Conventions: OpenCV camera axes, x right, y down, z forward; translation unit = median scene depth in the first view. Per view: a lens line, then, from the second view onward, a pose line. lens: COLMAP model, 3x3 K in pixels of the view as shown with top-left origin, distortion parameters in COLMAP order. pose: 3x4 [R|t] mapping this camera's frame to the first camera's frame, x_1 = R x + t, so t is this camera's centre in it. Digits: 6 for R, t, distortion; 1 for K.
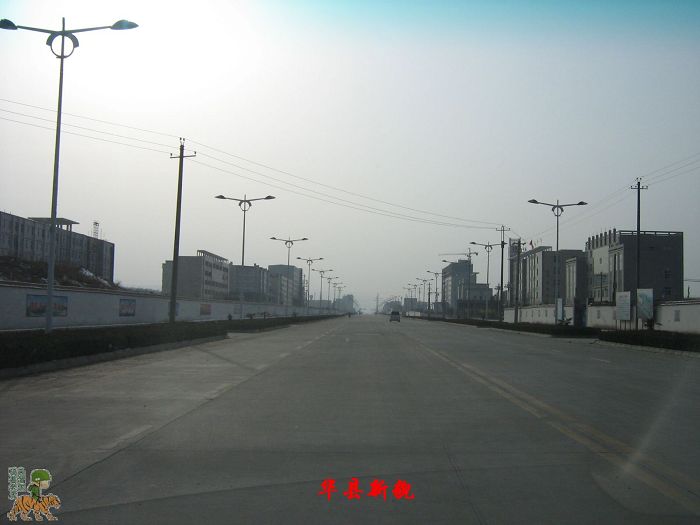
lens RADIAL K [[789.0, 0, 350.0], [0, 789.0, 262.5], [0, 0, 1]] dist [-0.021278, -0.011148]
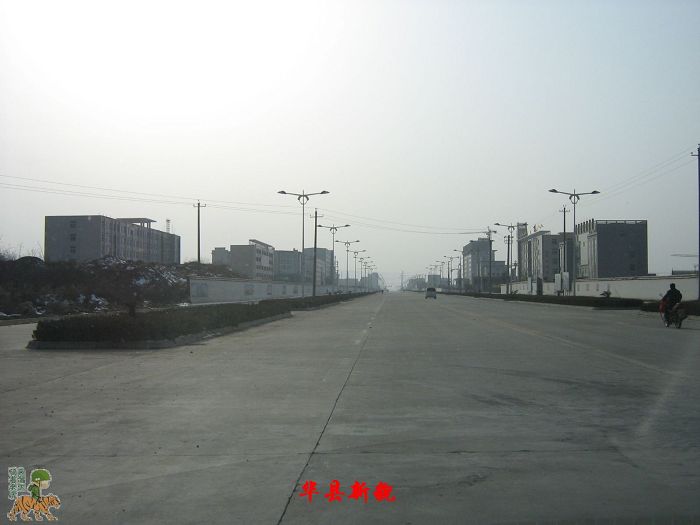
lens RADIAL K [[872.9, 0, 350.0], [0, 872.9, 262.5], [0, 0, 1]] dist [0.011411, 0.001953]
pose [[0.999498, -0.023205, -0.021566, -0.016757], [0.023876, 0.999222, 0.031392, -0.018486], [0.020821, -0.031891, 0.999274, -0.286367]]
